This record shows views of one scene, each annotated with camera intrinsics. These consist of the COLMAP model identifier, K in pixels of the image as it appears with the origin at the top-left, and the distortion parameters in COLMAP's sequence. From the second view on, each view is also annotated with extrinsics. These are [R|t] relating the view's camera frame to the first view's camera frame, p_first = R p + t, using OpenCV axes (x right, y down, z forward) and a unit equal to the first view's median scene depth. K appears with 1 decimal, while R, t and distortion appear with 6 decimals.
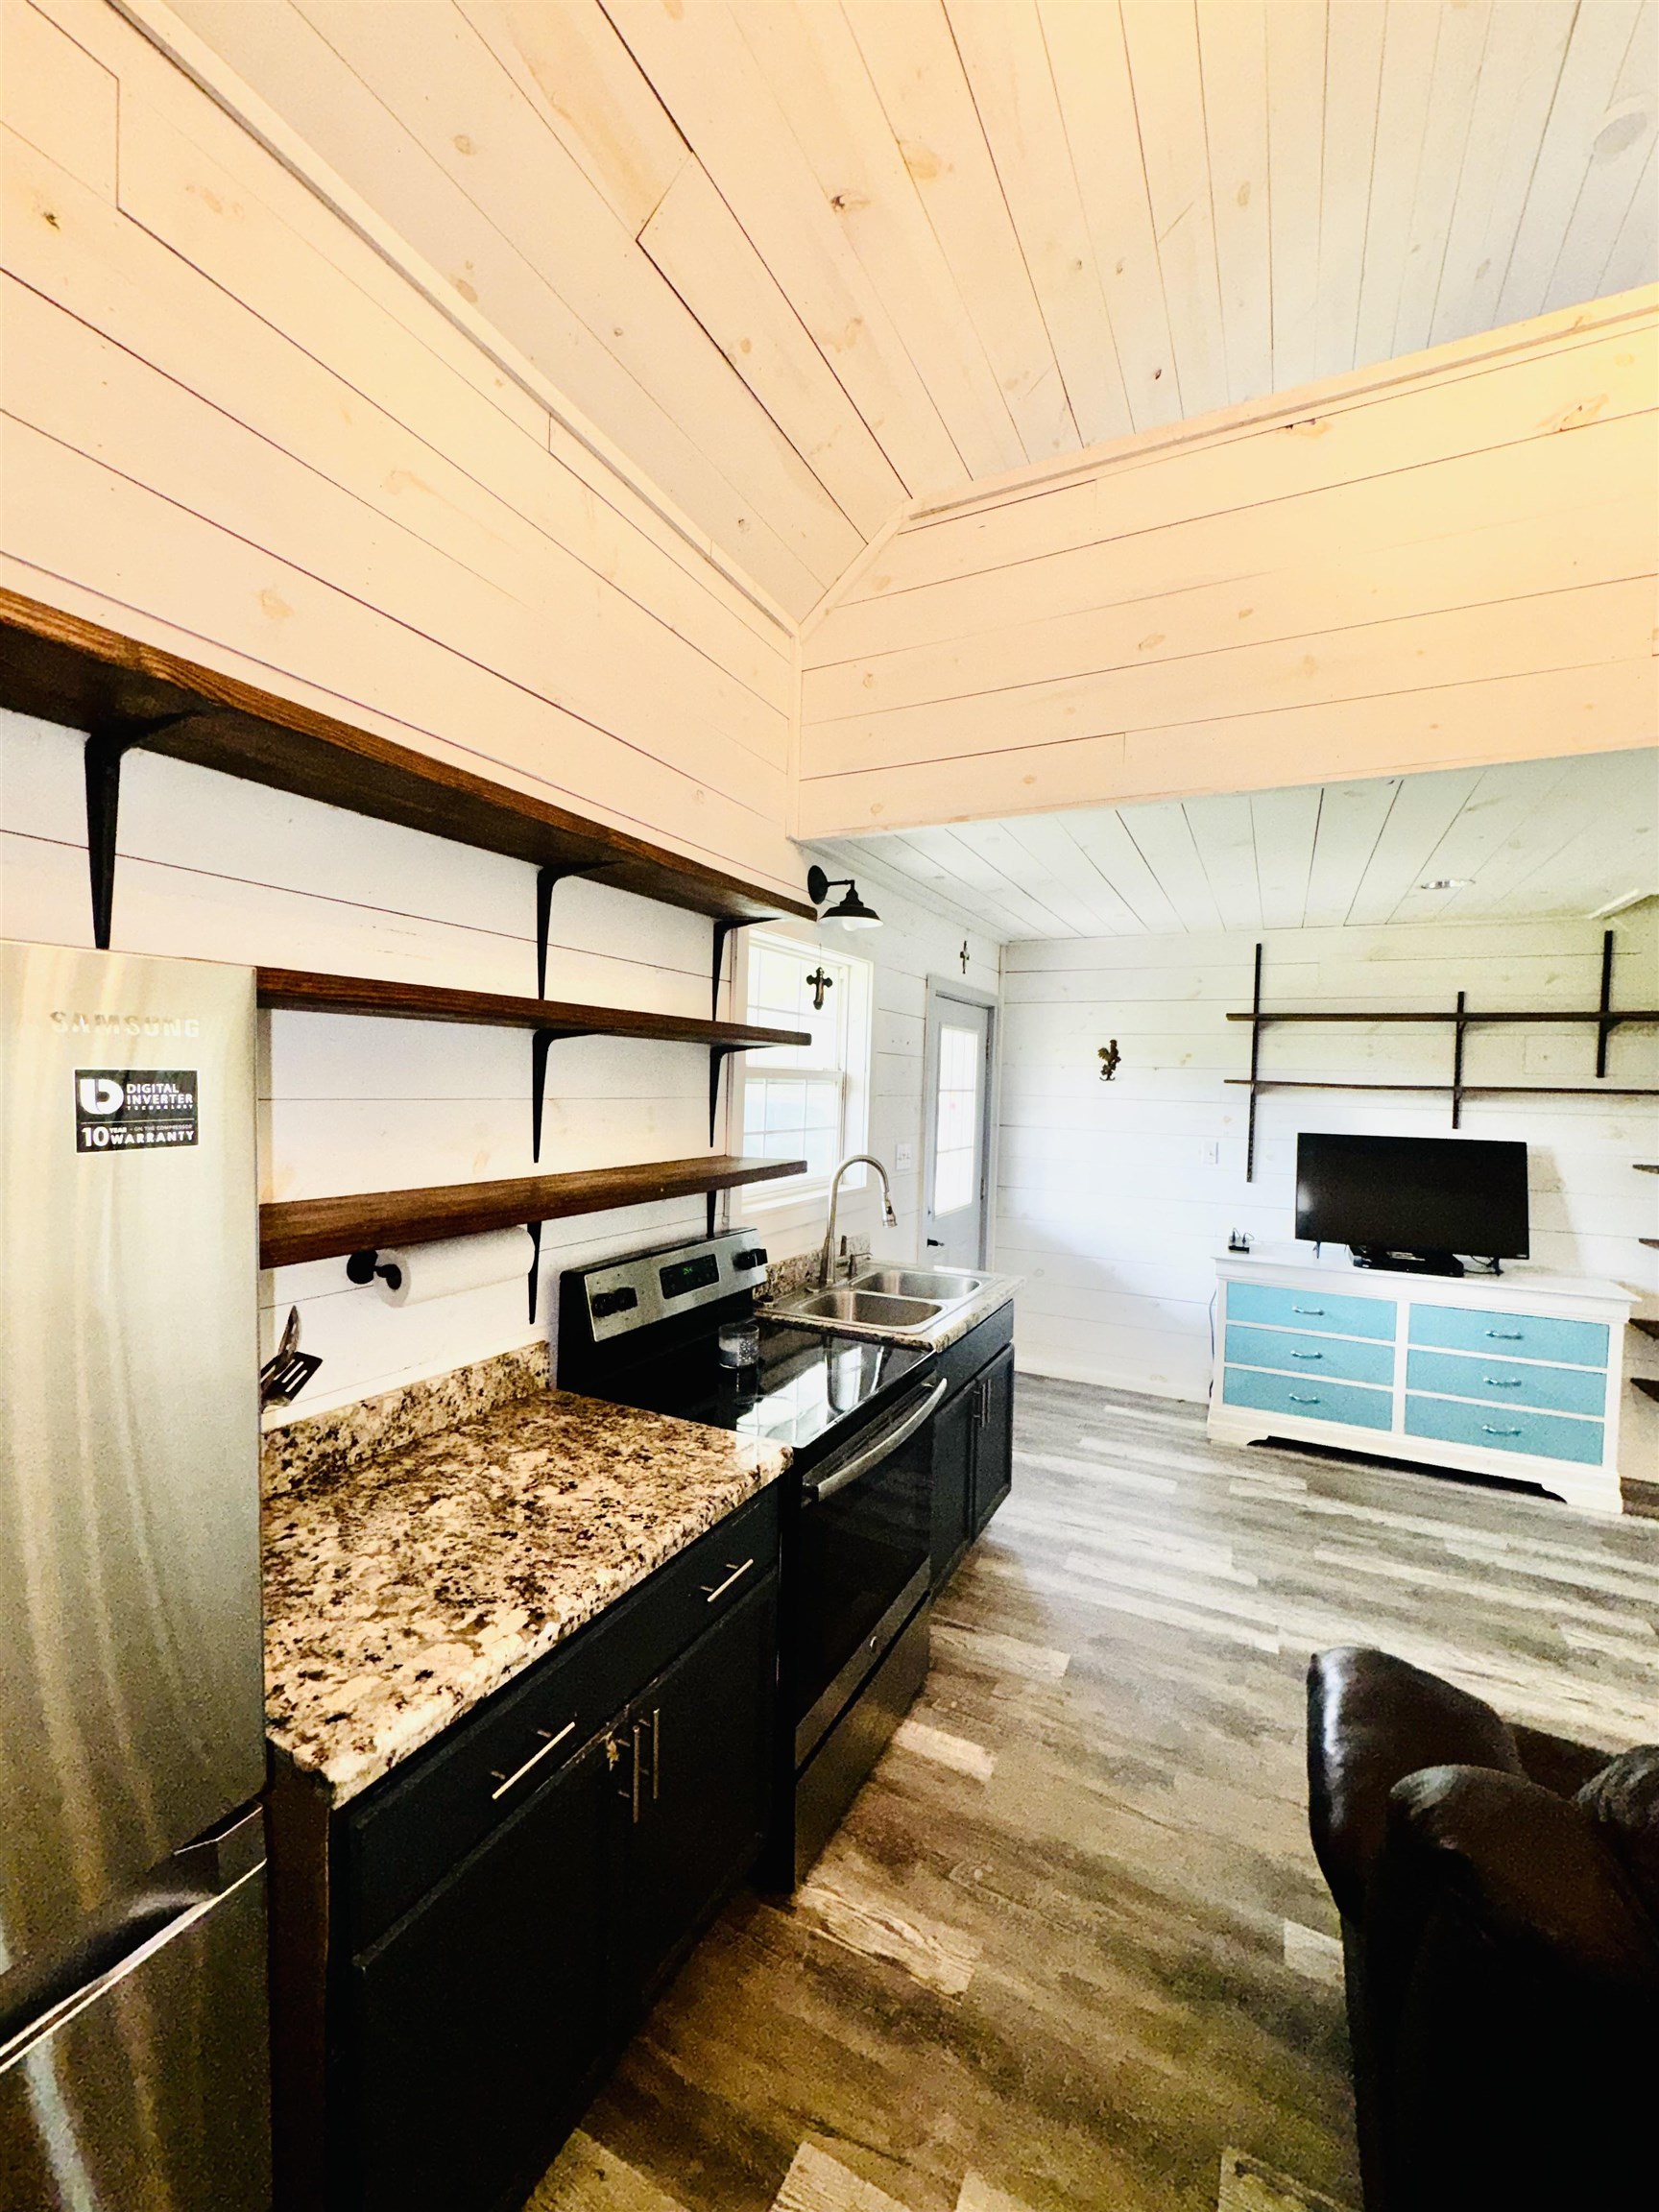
lens RADIAL K [[888.4, 0, 829.5], [0, 888.4, 1106.0], [0, 0, 1]] dist [-0.004854, 0.001064]
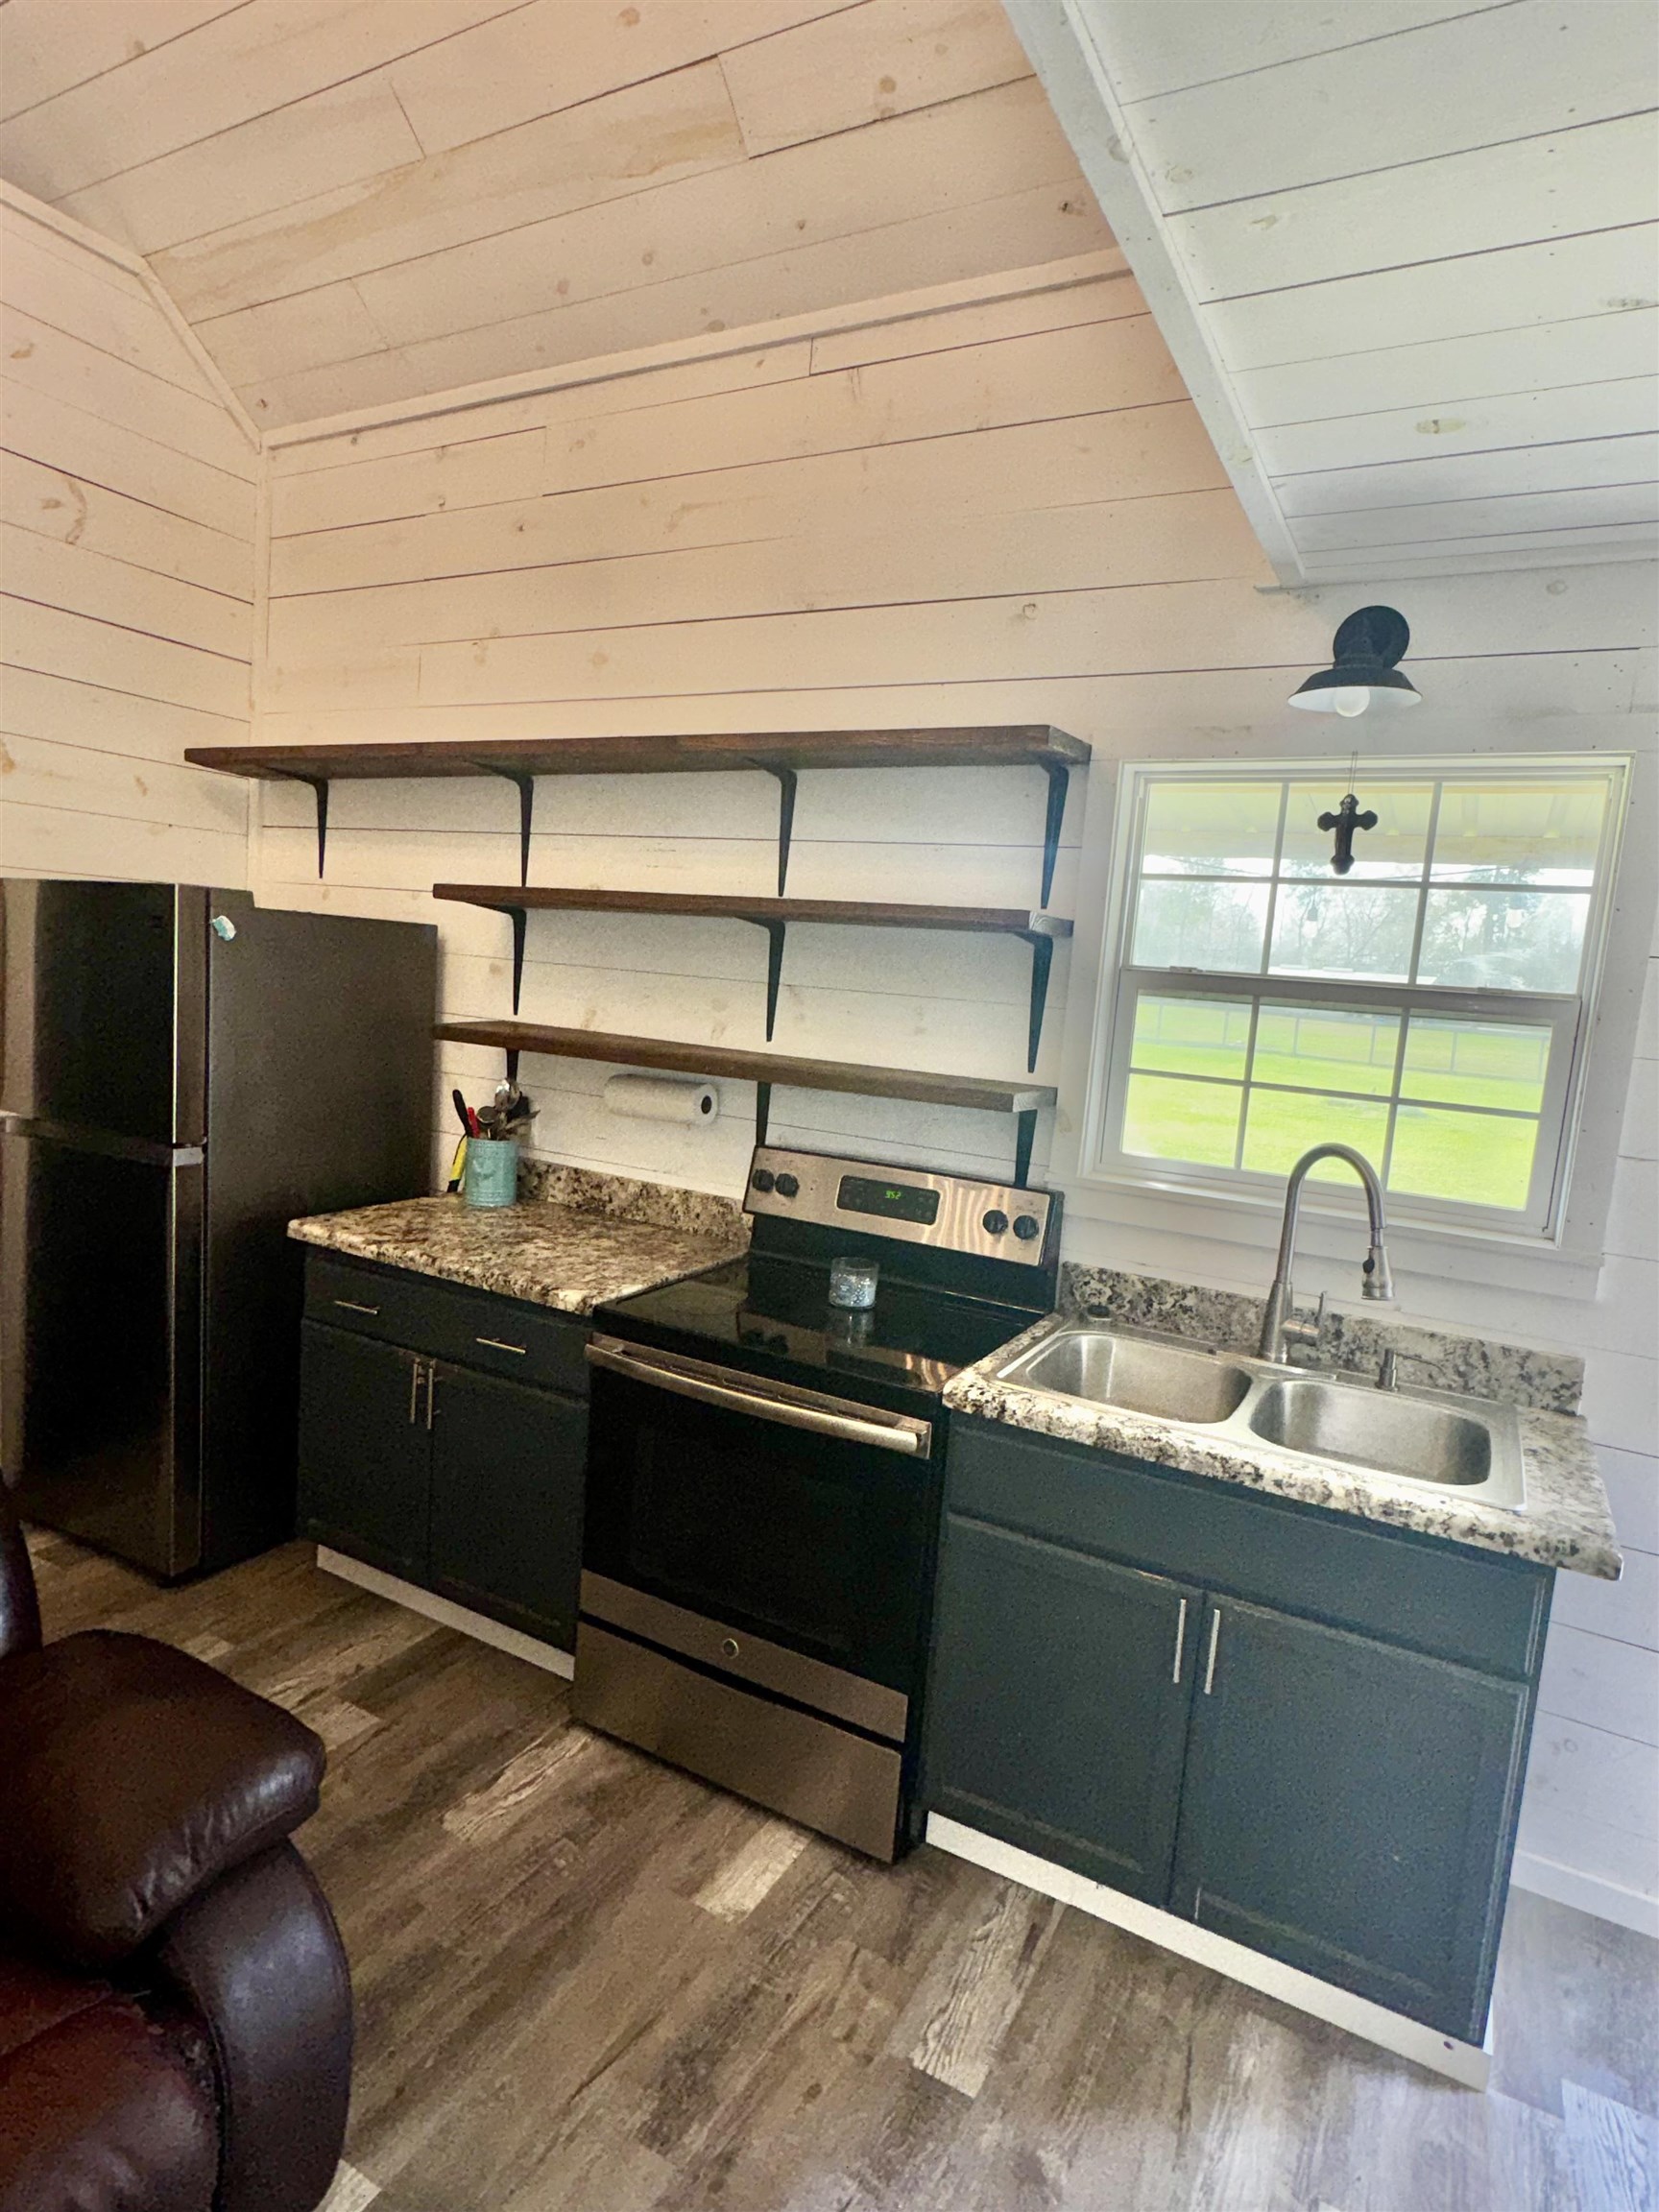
lens RADIAL K [[1196.1, 0, 830.9], [0, 1196.1, 1110.7], [0, 0, 1]] dist [-0.002000, 0.000202]
pose [[-0.027915, 0.090430, -0.995512, 0.735824], [-0.104412, 0.990188, 0.092874, 0.001617], [0.994142, 0.106536, -0.018199, 0.705487]]
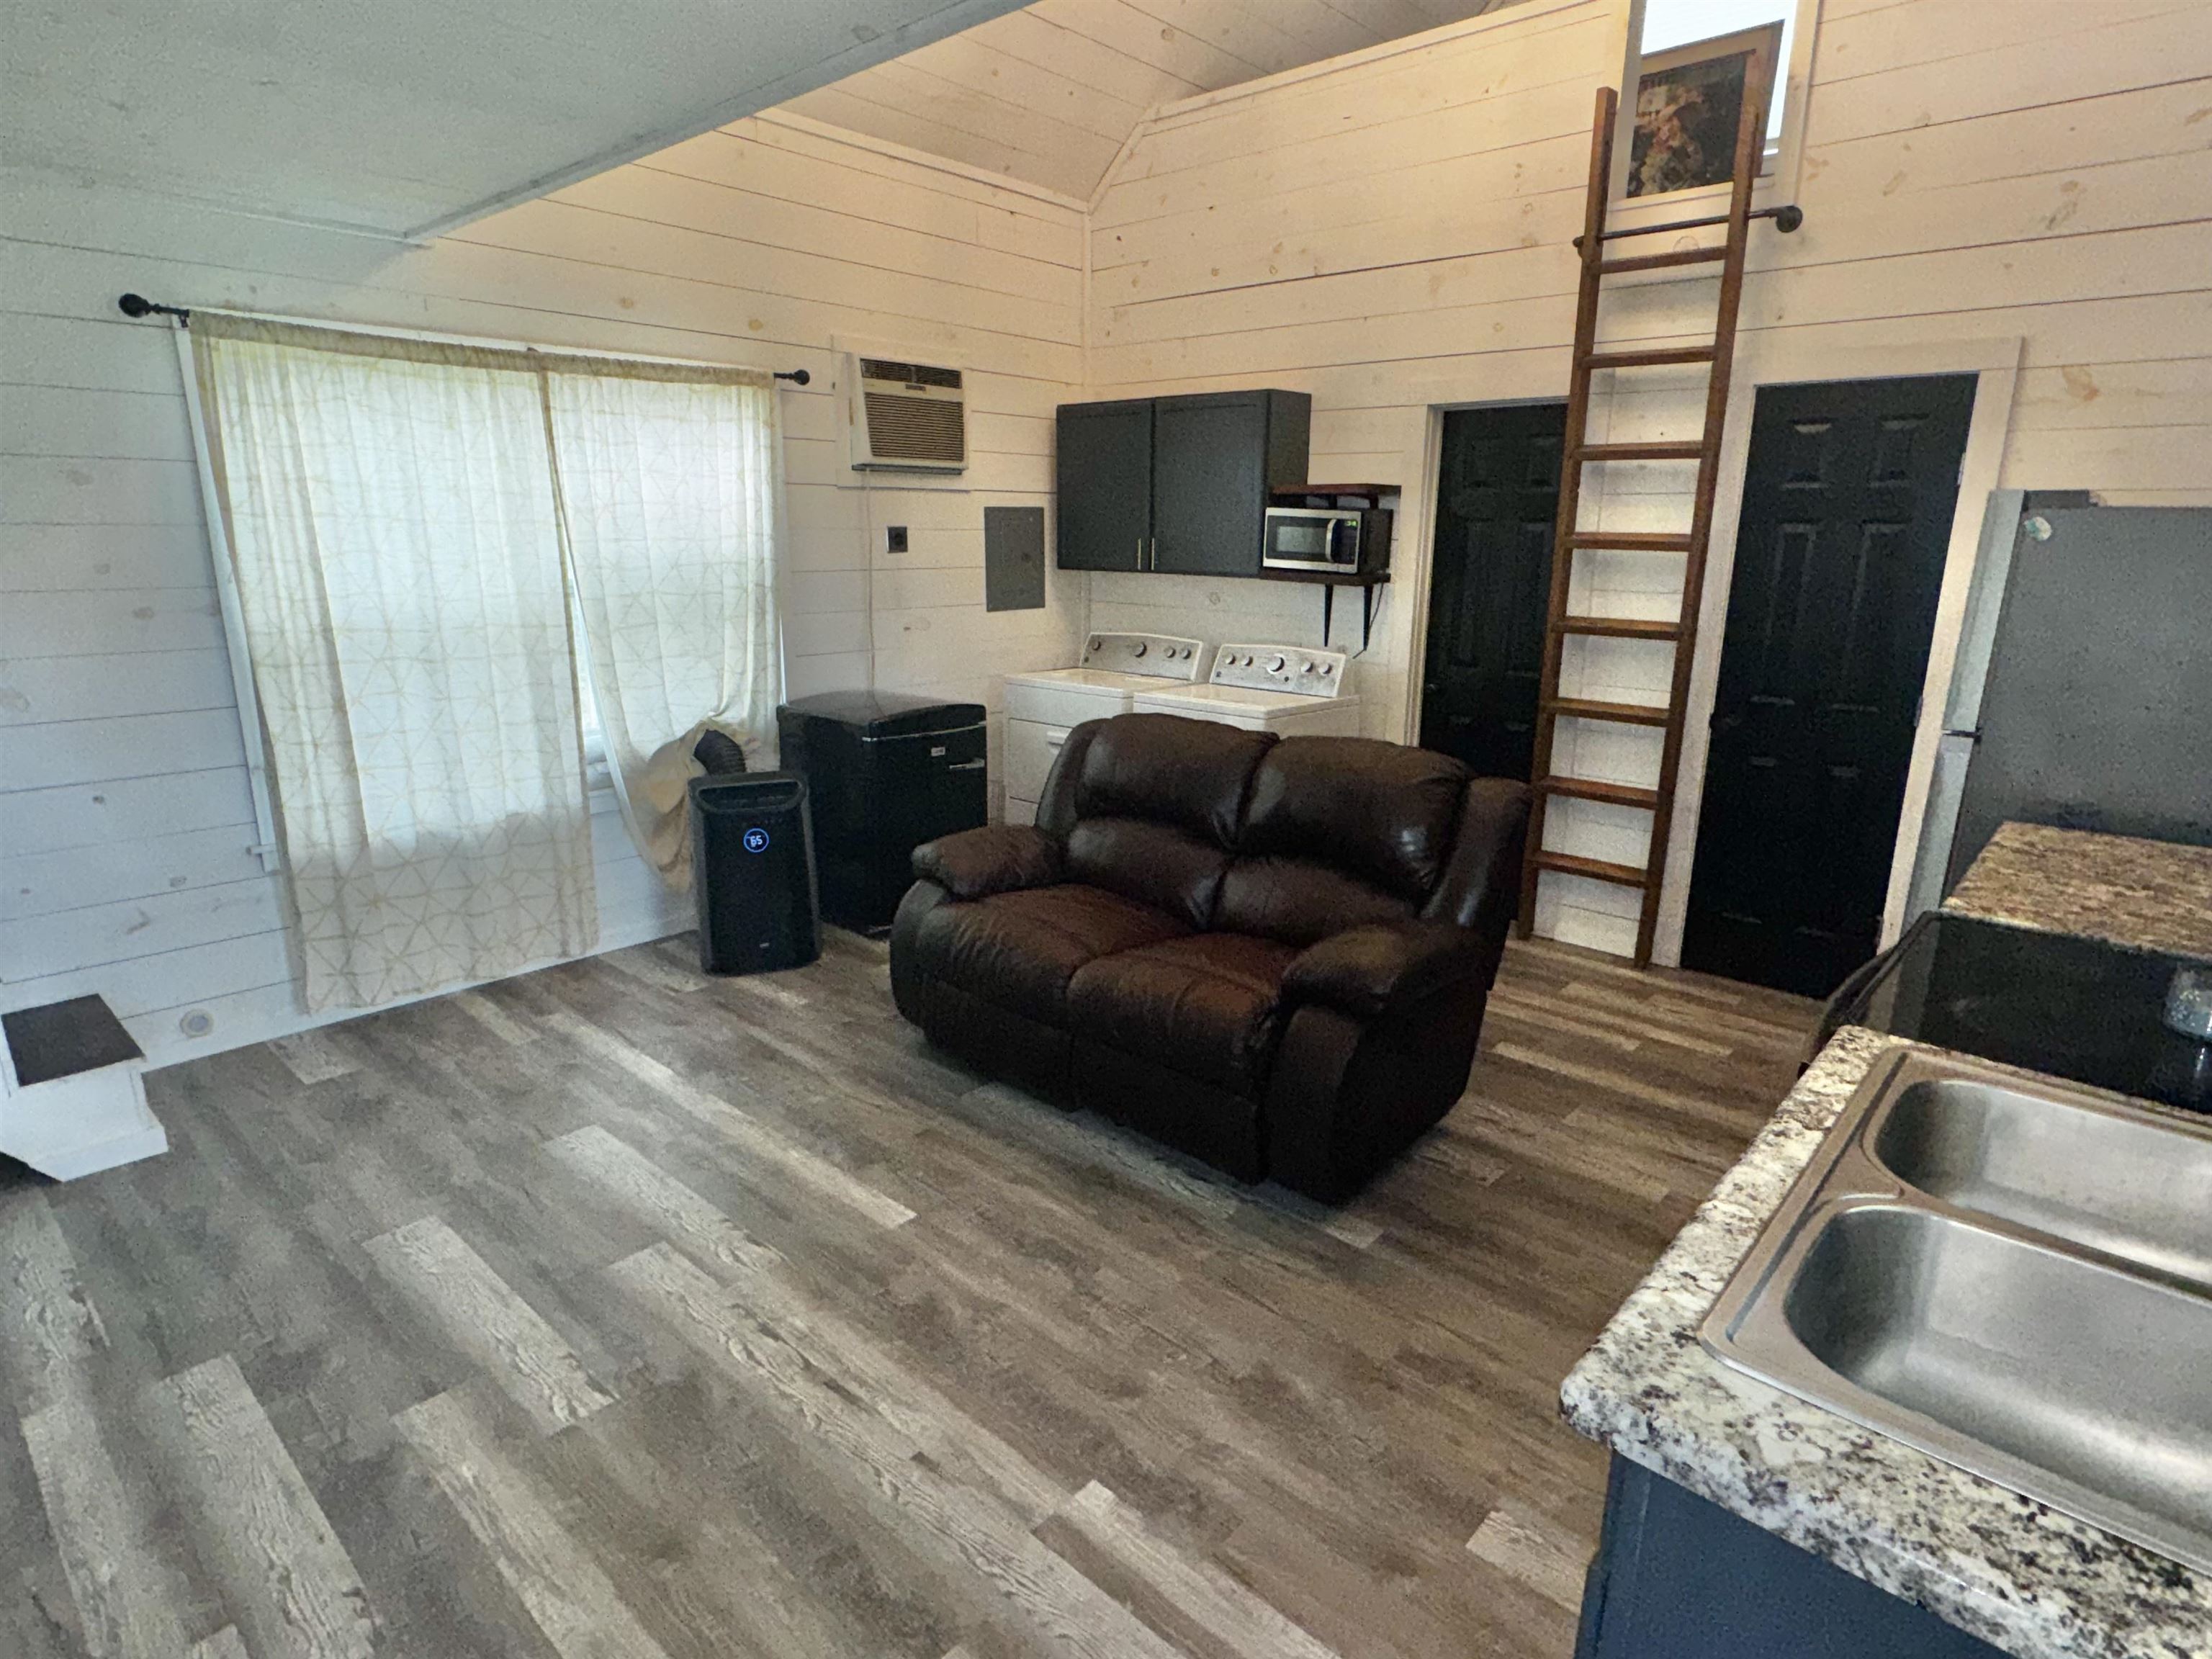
lens RADIAL K [[1196.1, 0, 1099.7], [0, 1196.1, 834.0], [0, 0, 1]] dist [-0.002000, 0.000202]
pose [[-0.963653, -0.102781, 0.246595, 0.287748], [-0.029876, 0.958702, 0.282838, -0.017004], [-0.265481, 0.265191, -0.926927, 1.334091]]
